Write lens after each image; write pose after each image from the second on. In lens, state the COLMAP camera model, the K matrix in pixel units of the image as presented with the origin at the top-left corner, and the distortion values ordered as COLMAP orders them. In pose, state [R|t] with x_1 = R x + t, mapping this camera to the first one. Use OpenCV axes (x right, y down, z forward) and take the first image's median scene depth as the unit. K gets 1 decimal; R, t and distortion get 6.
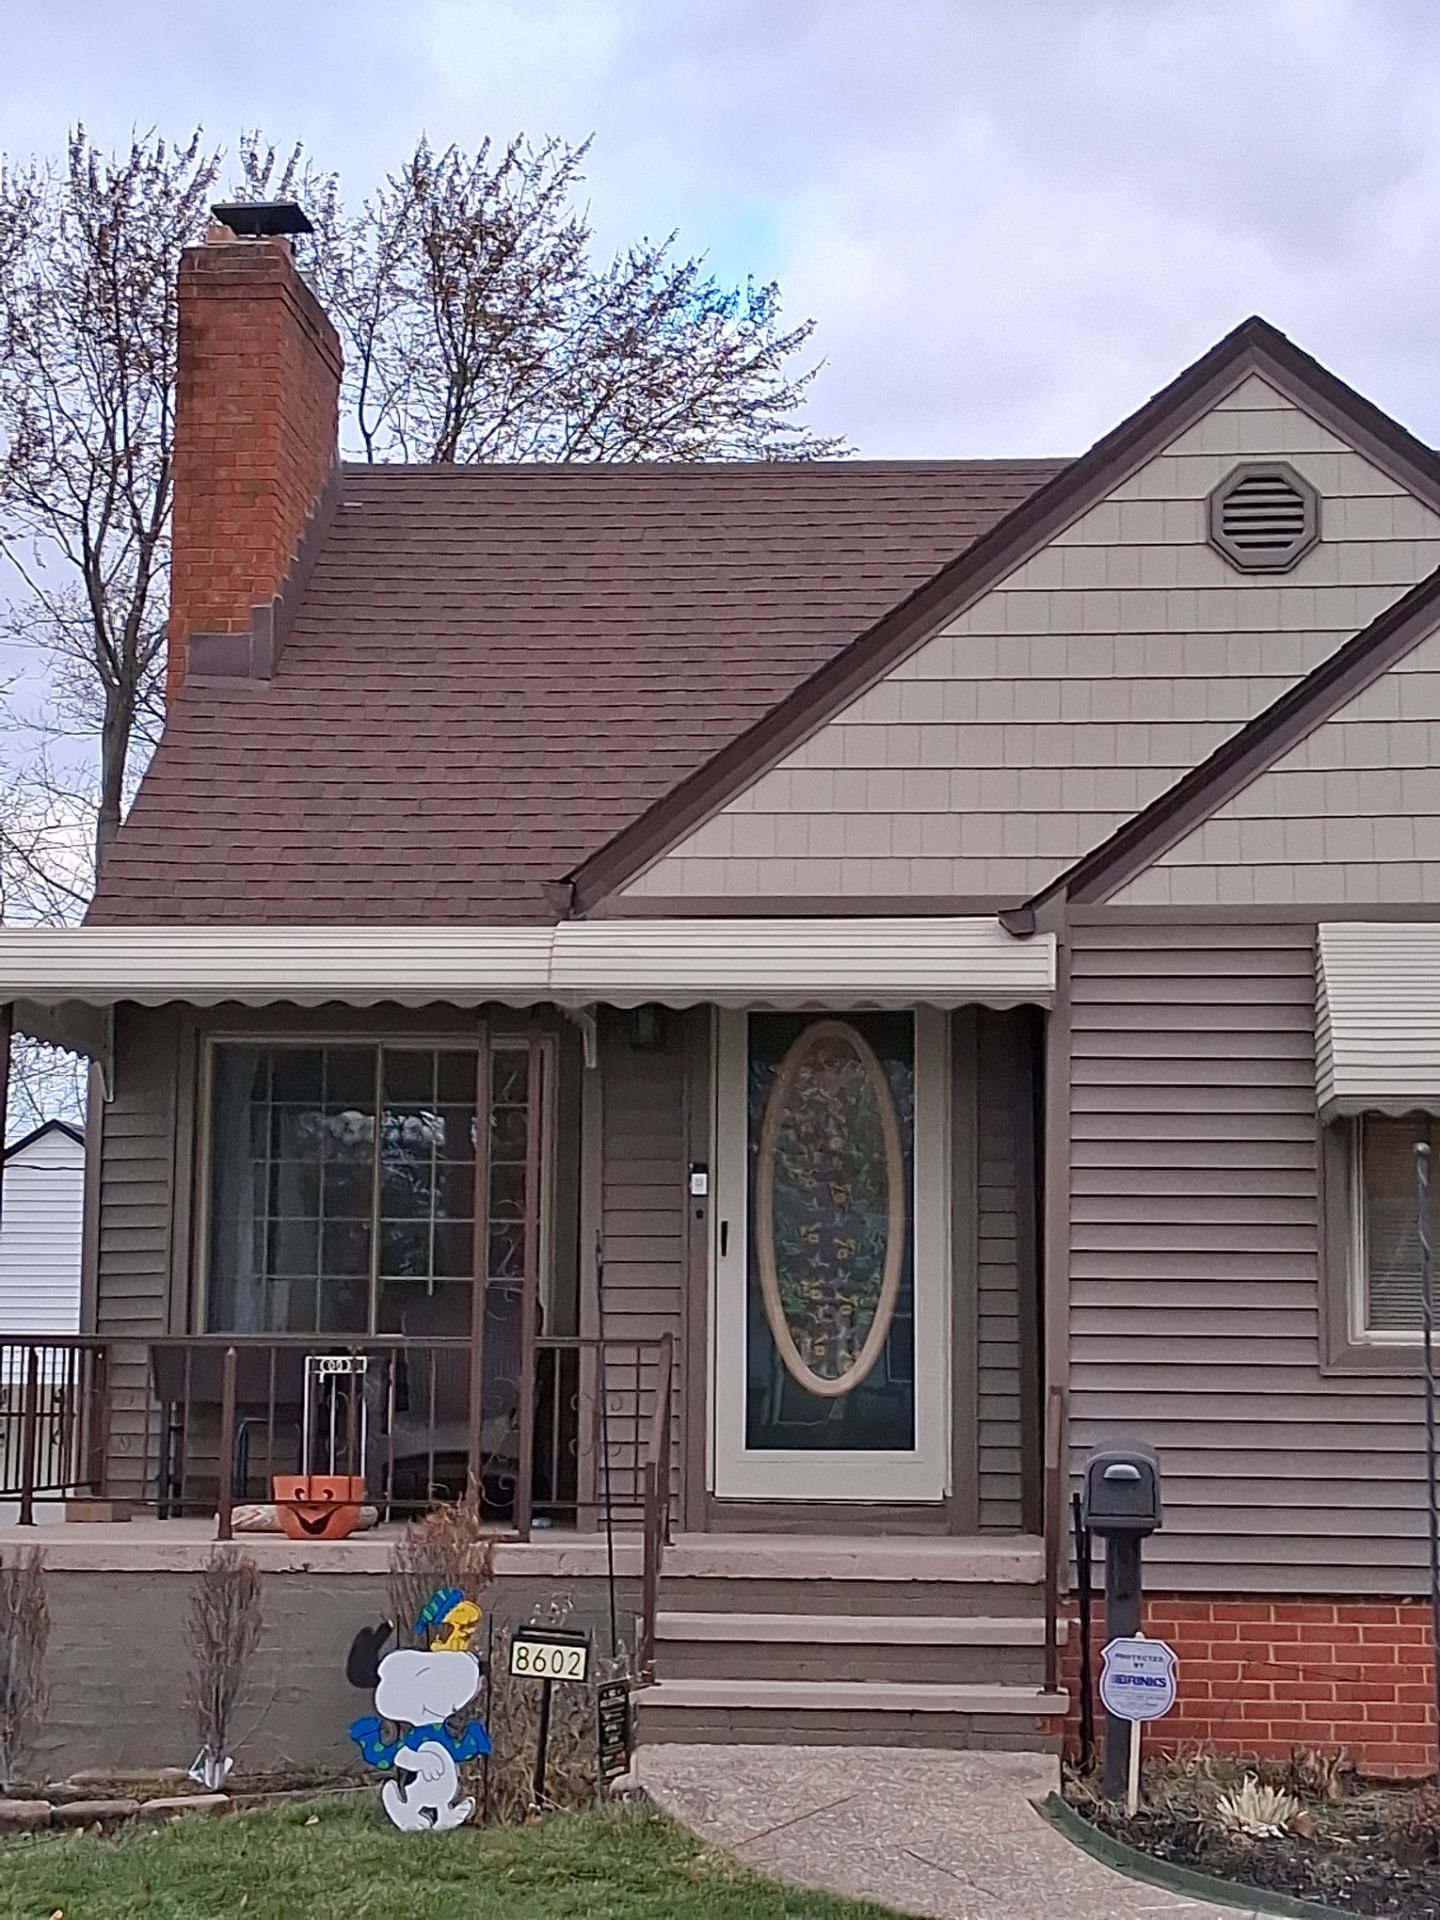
lens RADIAL K [[3715.7, 0, 720.0], [0, 3715.7, 960.0], [0, 0, 1]] dist [0.008968, 0.317749]
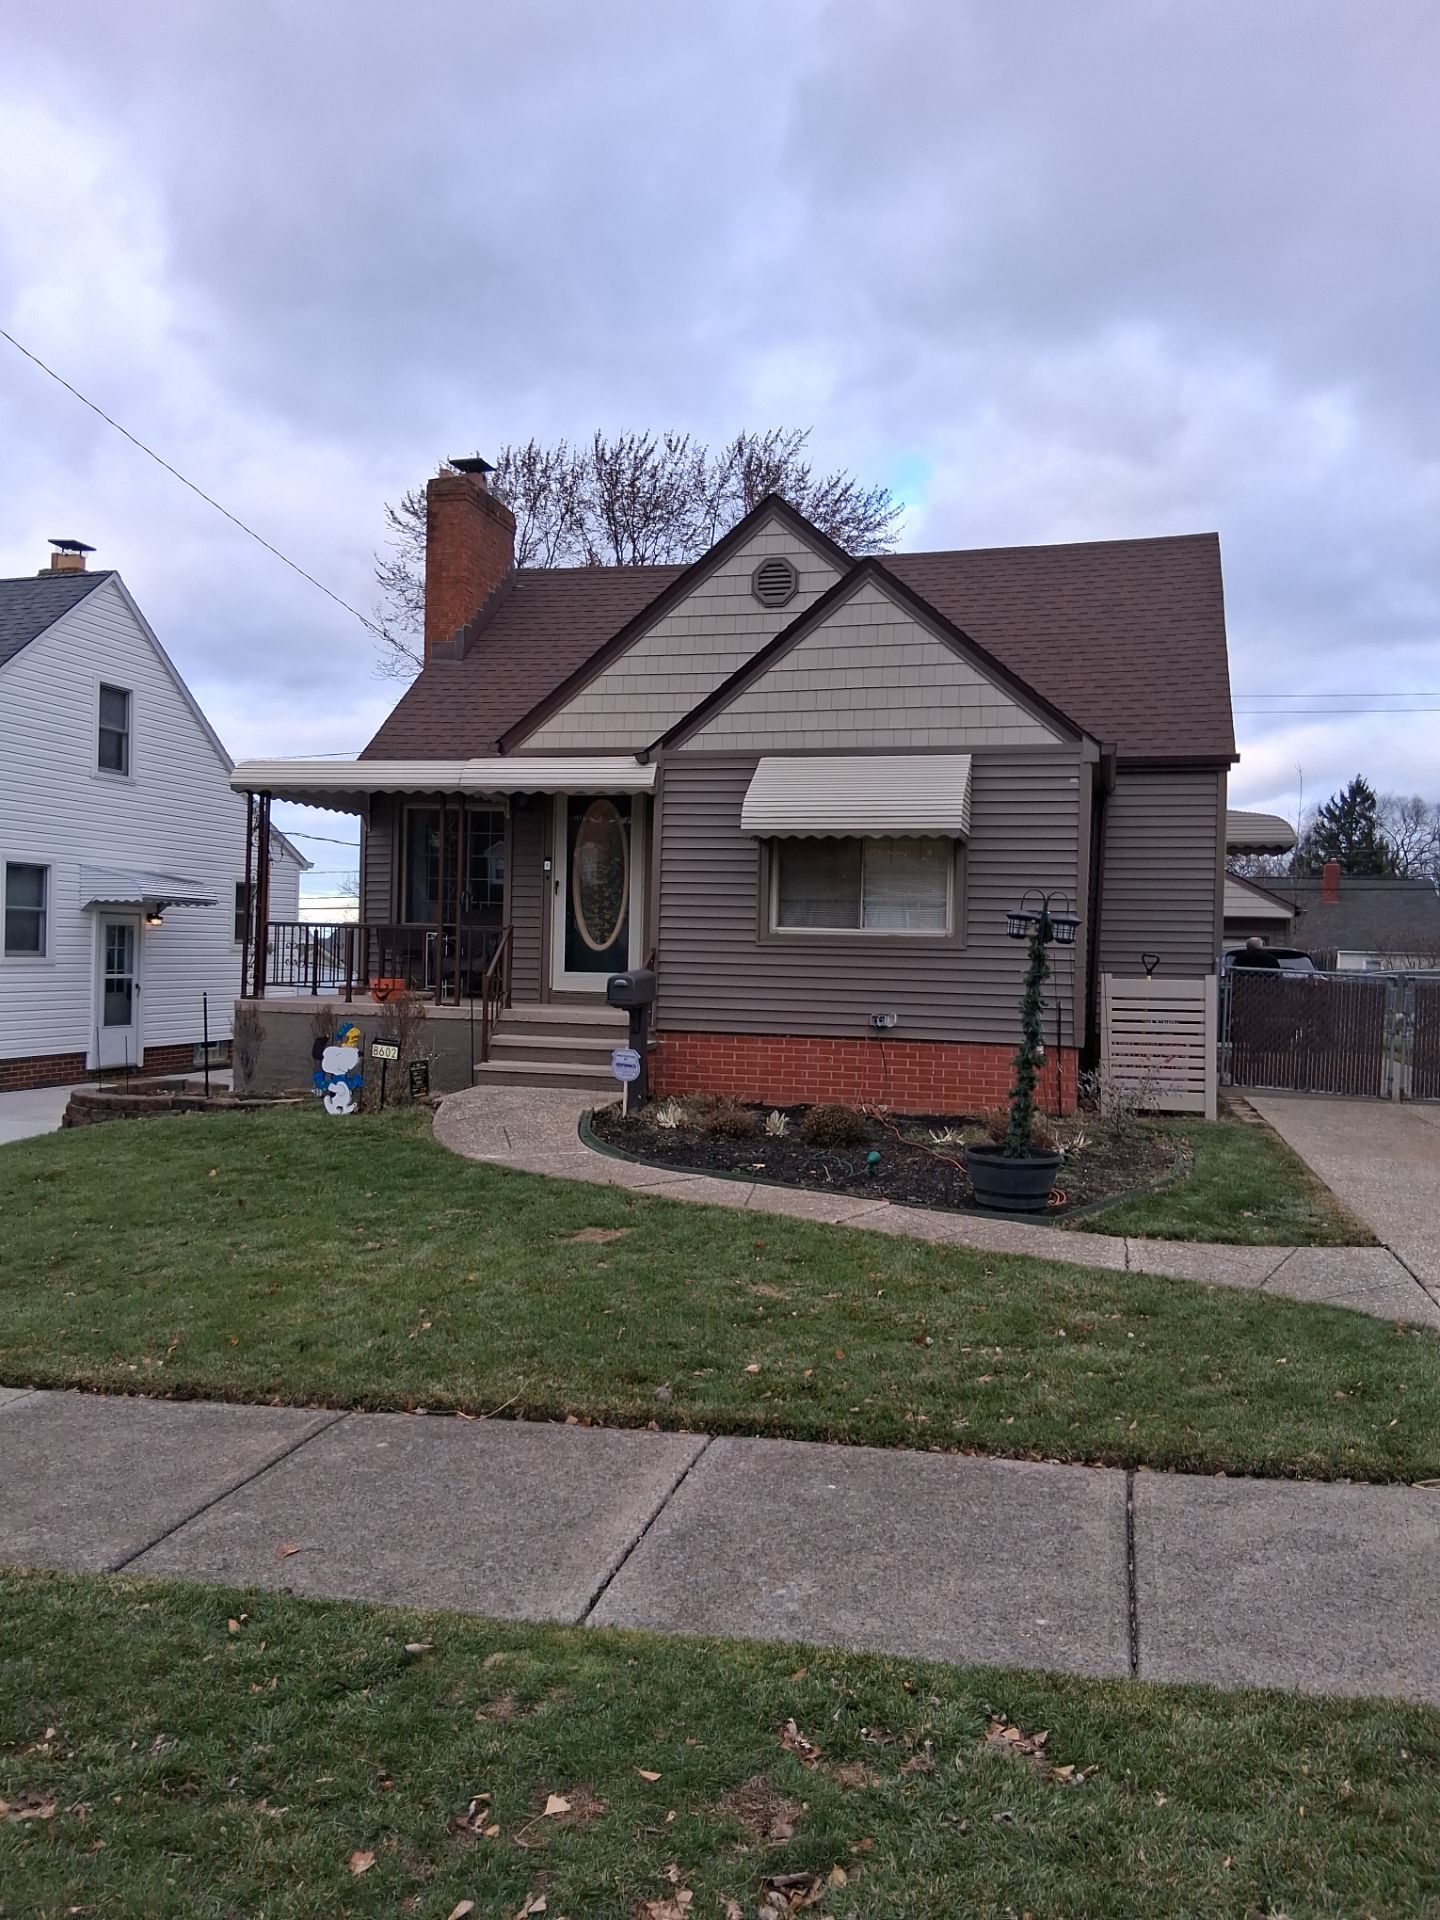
lens RADIAL K [[1463.0, 0, 682.9], [0, 1463.0, 1006.4], [0, 0, 1]] dist [0.084149, -0.200028]
pose [[0.987568, 0.020643, -0.155832, 0.241315], [0.003629, 0.988082, 0.153889, 0.002694], [0.157152, -0.152541, 0.975723, 0.041548]]
